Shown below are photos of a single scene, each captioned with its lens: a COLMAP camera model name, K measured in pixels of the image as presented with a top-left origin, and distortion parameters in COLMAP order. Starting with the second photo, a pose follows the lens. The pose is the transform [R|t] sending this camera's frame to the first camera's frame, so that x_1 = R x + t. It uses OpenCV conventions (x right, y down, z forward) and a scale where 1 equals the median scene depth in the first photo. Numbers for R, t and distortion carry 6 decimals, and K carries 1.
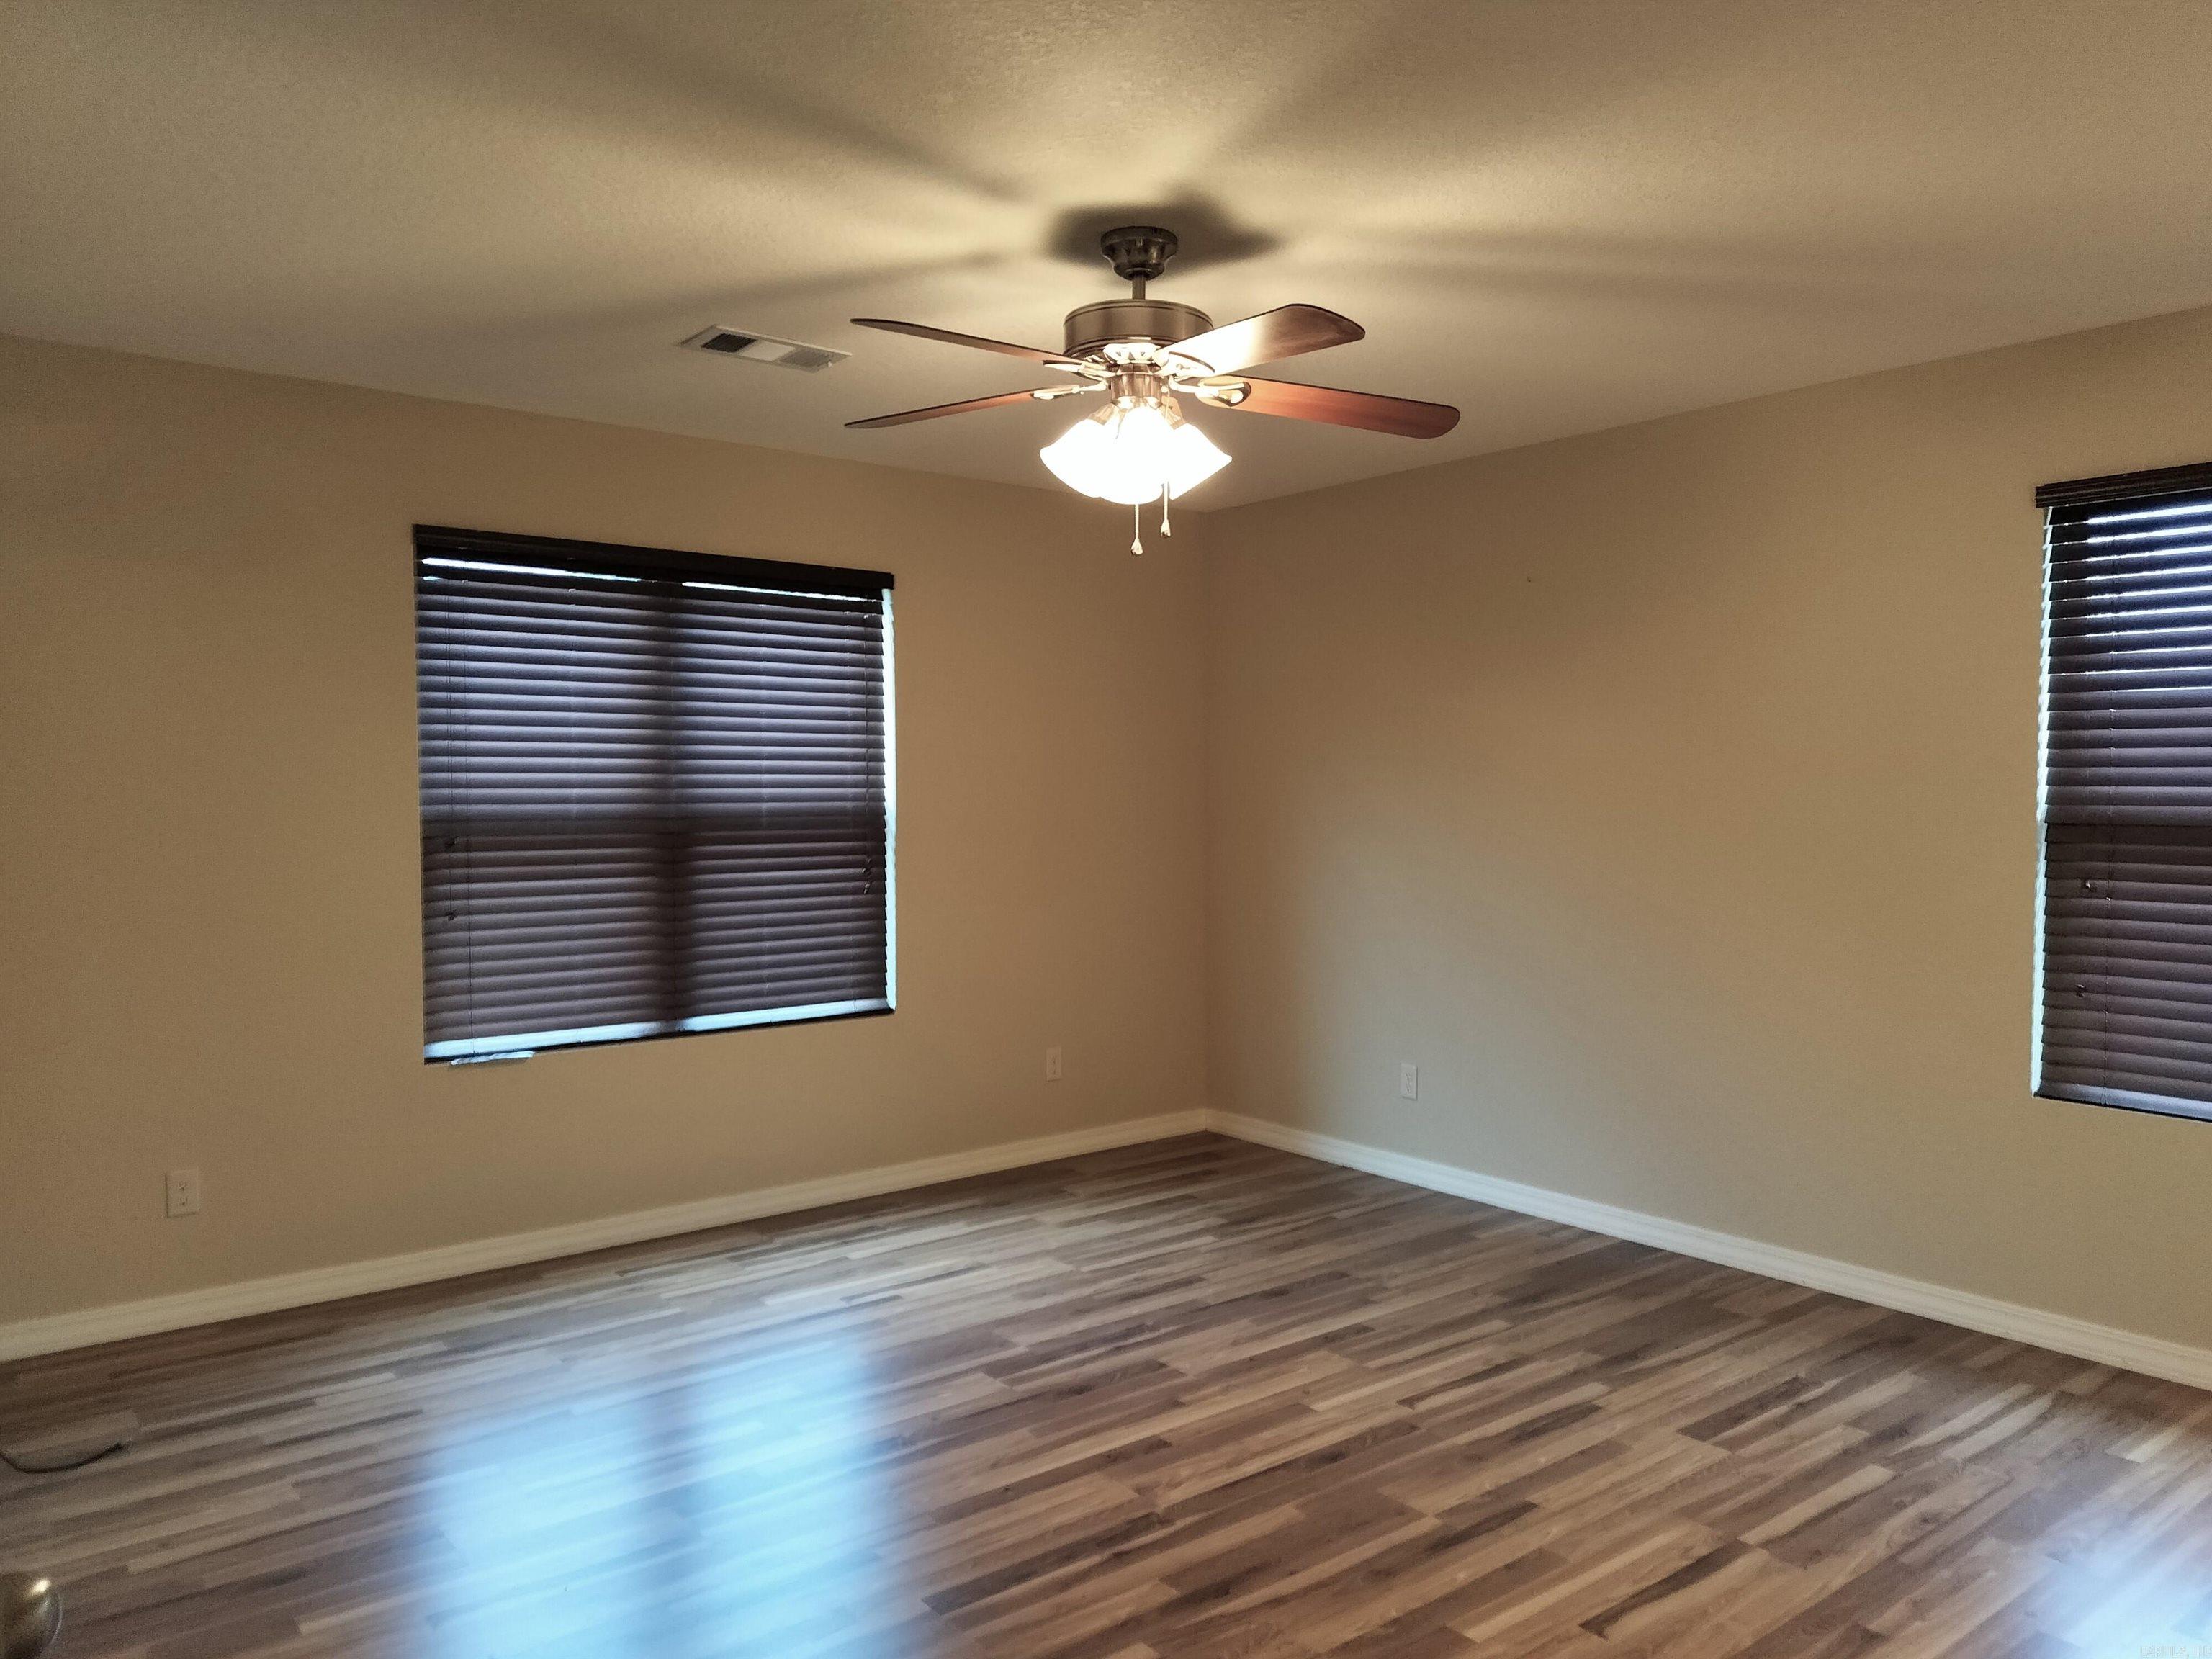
lens RADIAL K [[1581.4, 0, 1144.0], [0, 1581.4, 826.7], [0, 0, 1]] dist [0.079350, -0.089384]
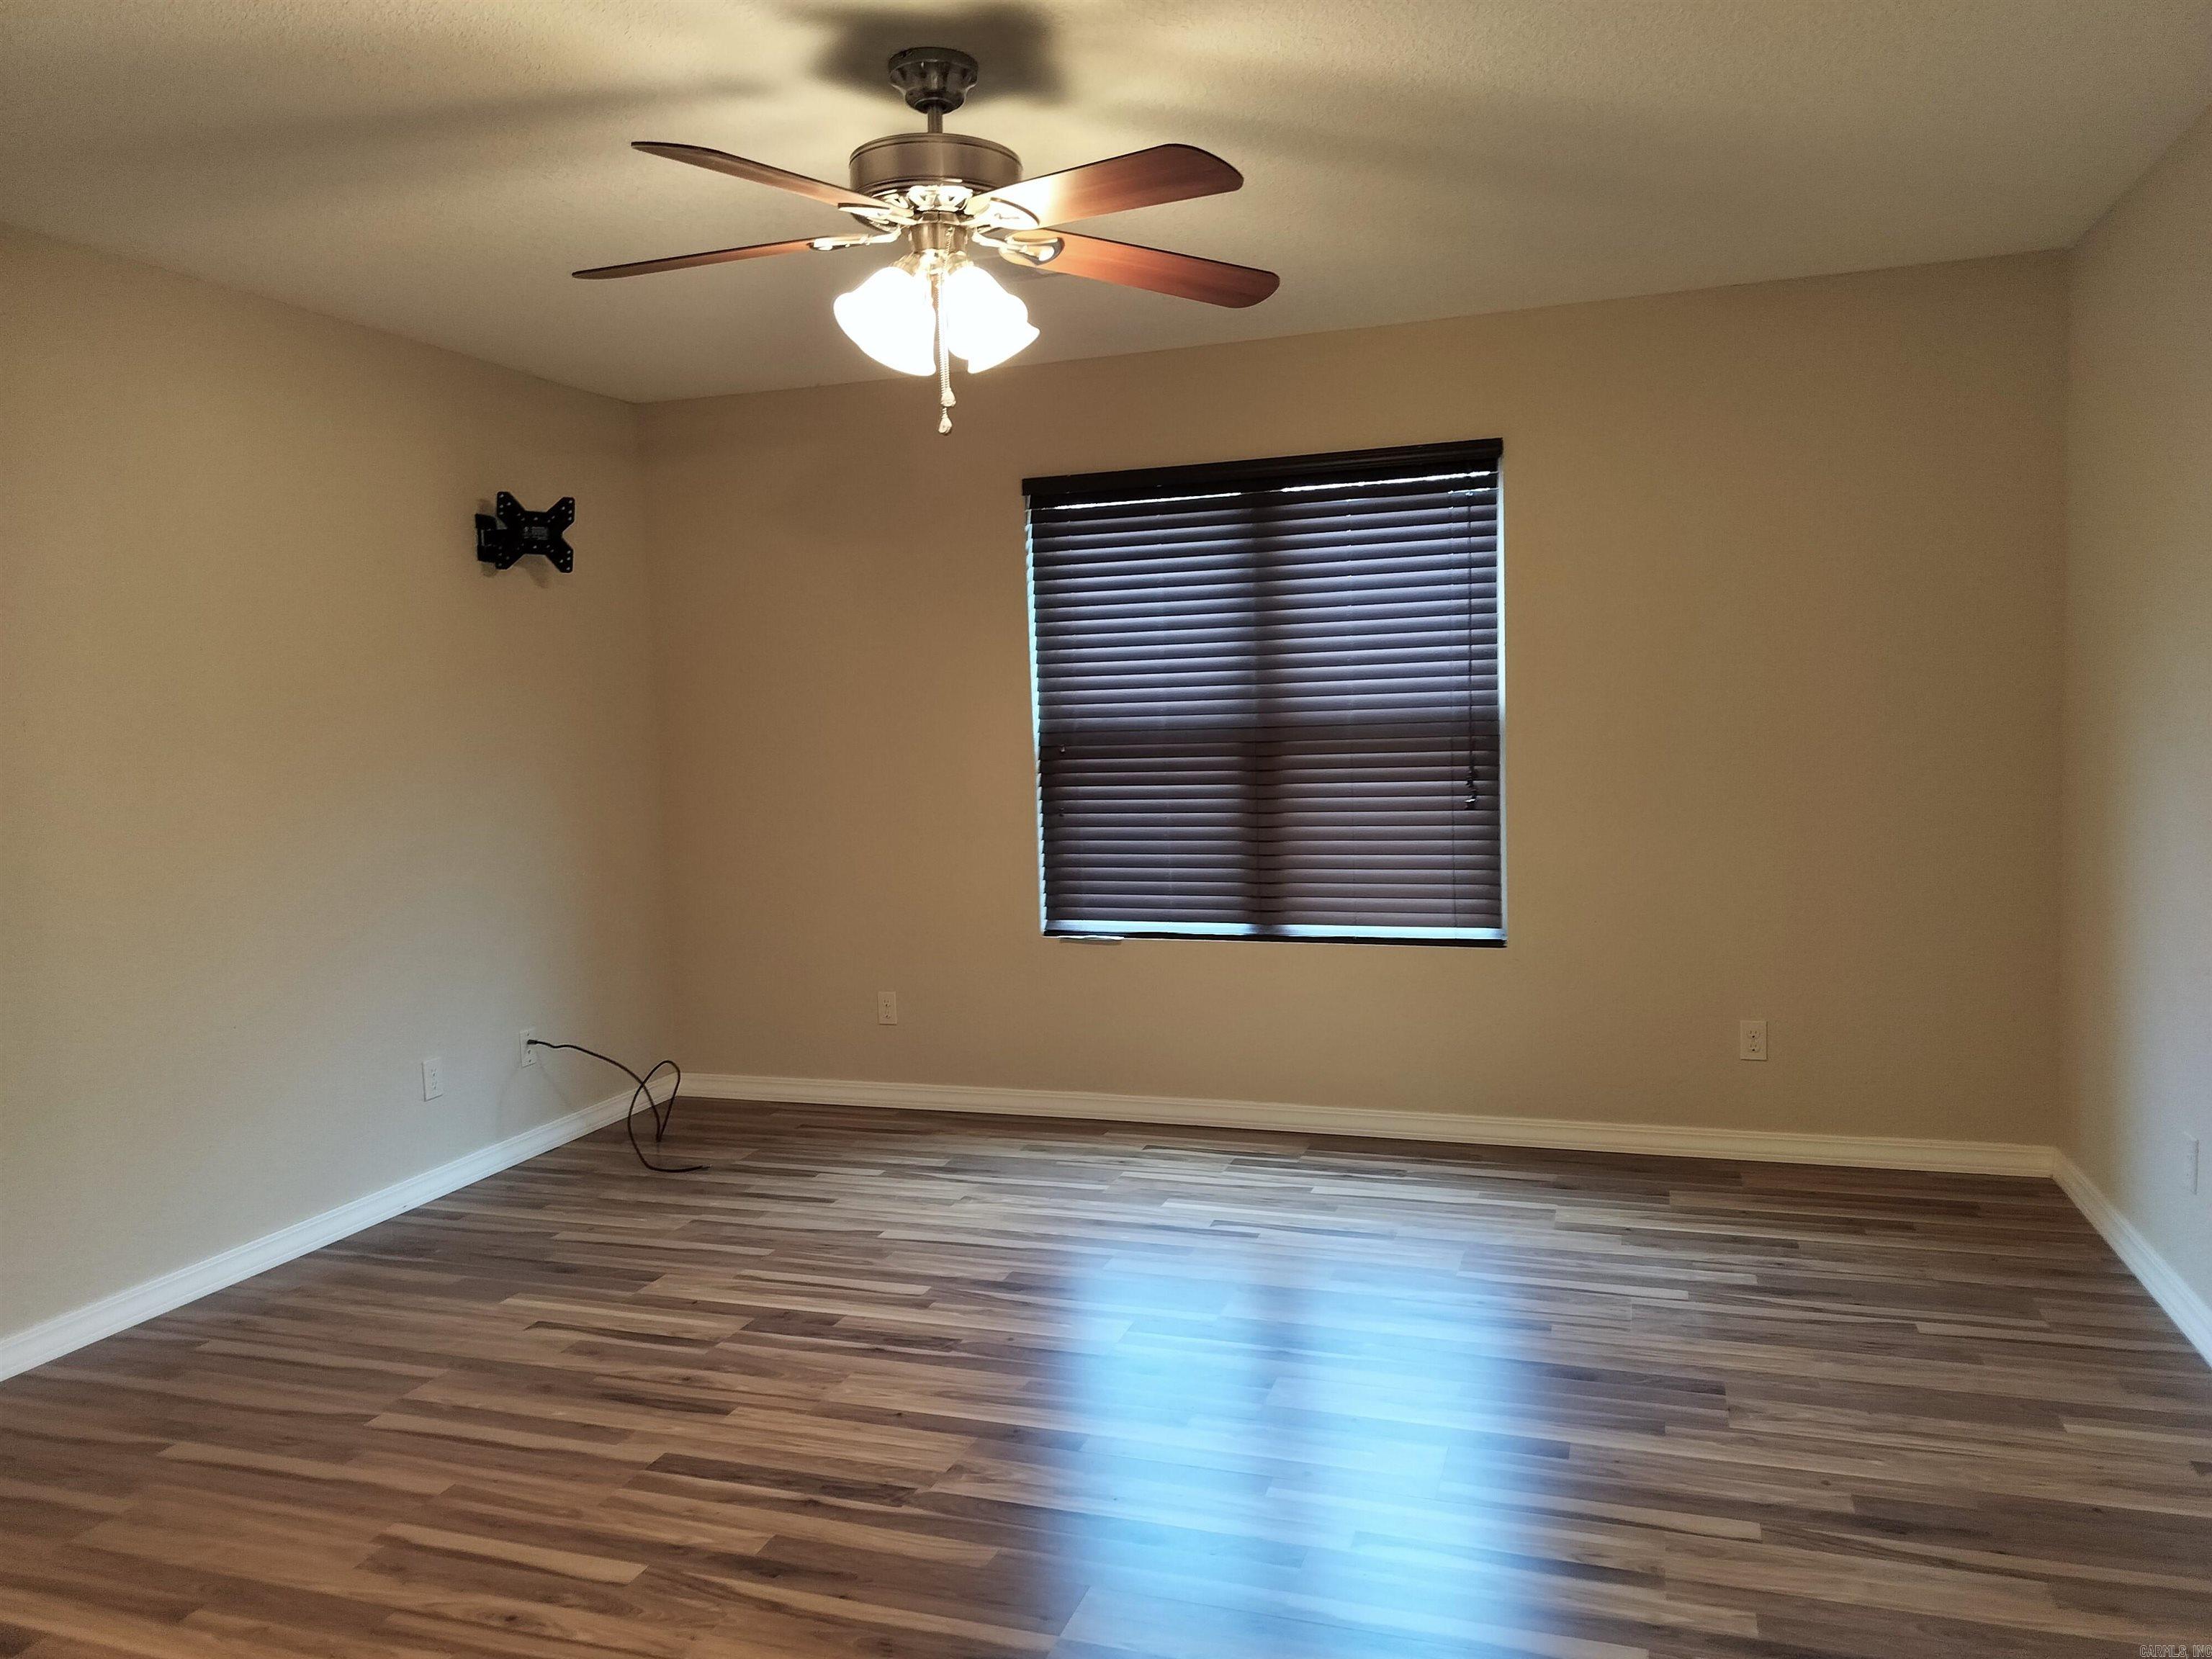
lens RADIAL K [[1581.4, 0, 1144.0], [0, 1581.4, 826.7], [0, 0, 1]] dist [0.079350, -0.089384]
pose [[0.530554, 0.050512, -0.846145, 0.567954], [0.005644, 0.997990, 0.063116, -0.006460], [0.847632, -0.038262, 0.529203, 0.433968]]
